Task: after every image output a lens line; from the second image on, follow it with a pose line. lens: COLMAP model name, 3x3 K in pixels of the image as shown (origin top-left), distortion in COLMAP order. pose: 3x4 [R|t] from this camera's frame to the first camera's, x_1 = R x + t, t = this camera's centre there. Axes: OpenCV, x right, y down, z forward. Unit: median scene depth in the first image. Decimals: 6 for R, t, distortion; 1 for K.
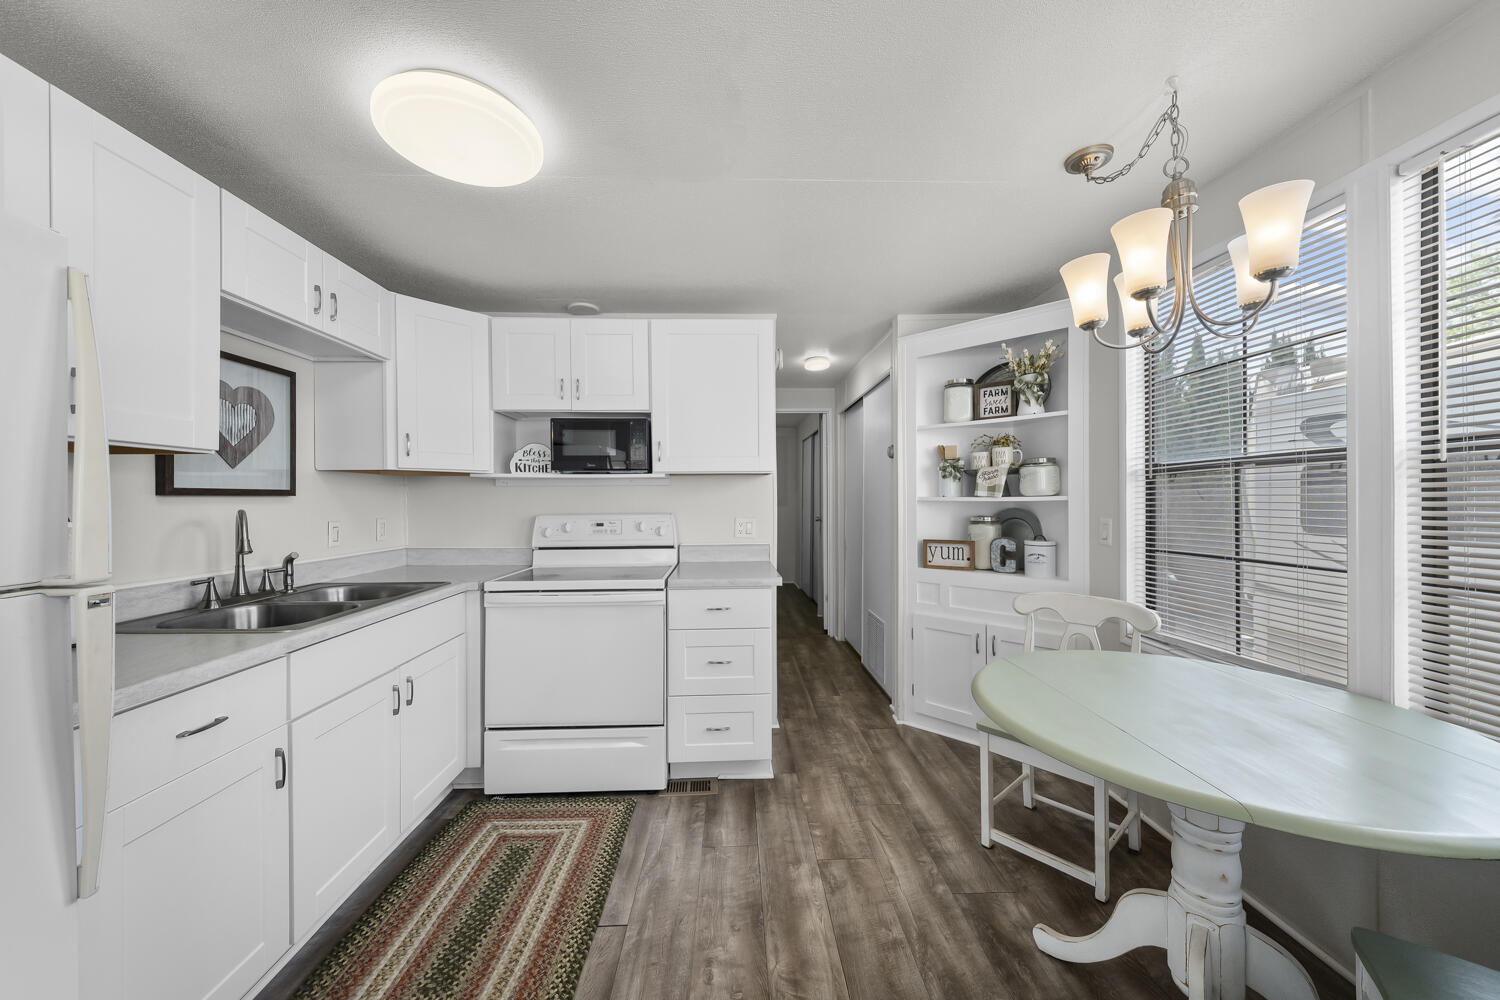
lens RADIAL K [[519.2, 0, 746.0], [0, 519.2, 495.5], [0, 0, 1]] dist [-0.002177, -0.000387]
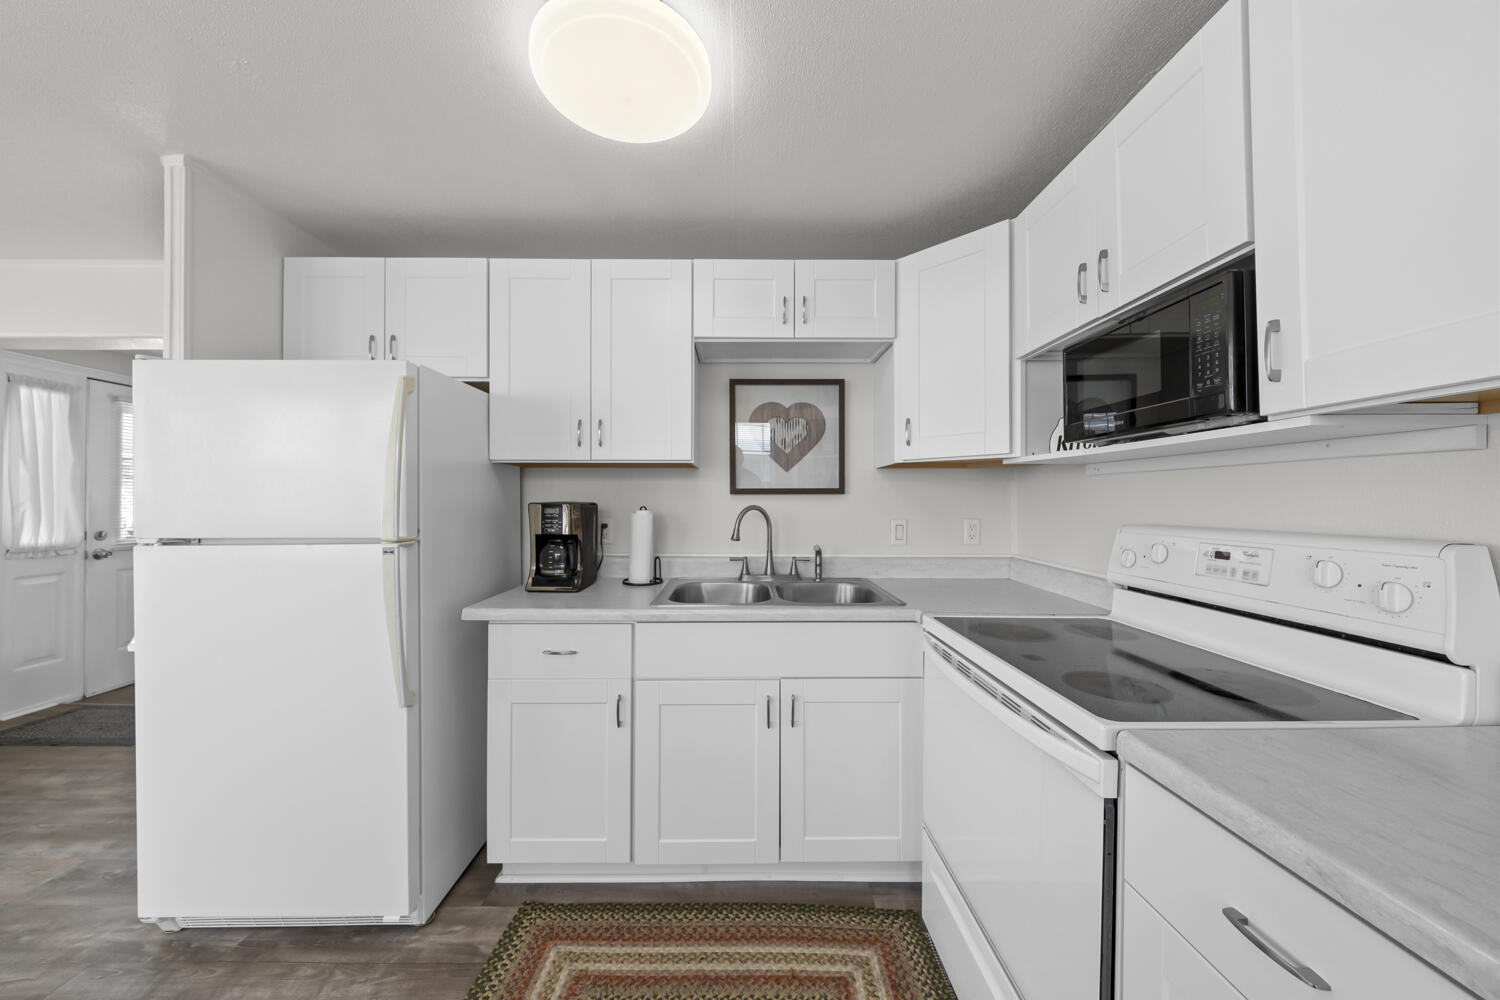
lens RADIAL K [[515.7, 0, 750.0], [0, 515.7, 500.0], [0, 0, 1]] dist [-0.000640, -0.000070]
pose [[-0.019571, 0.003210, -0.999803, 0.222100], [0.006254, 0.999976, 0.003088, 0.009470], [0.999789, -0.006192, -0.019591, 0.887456]]
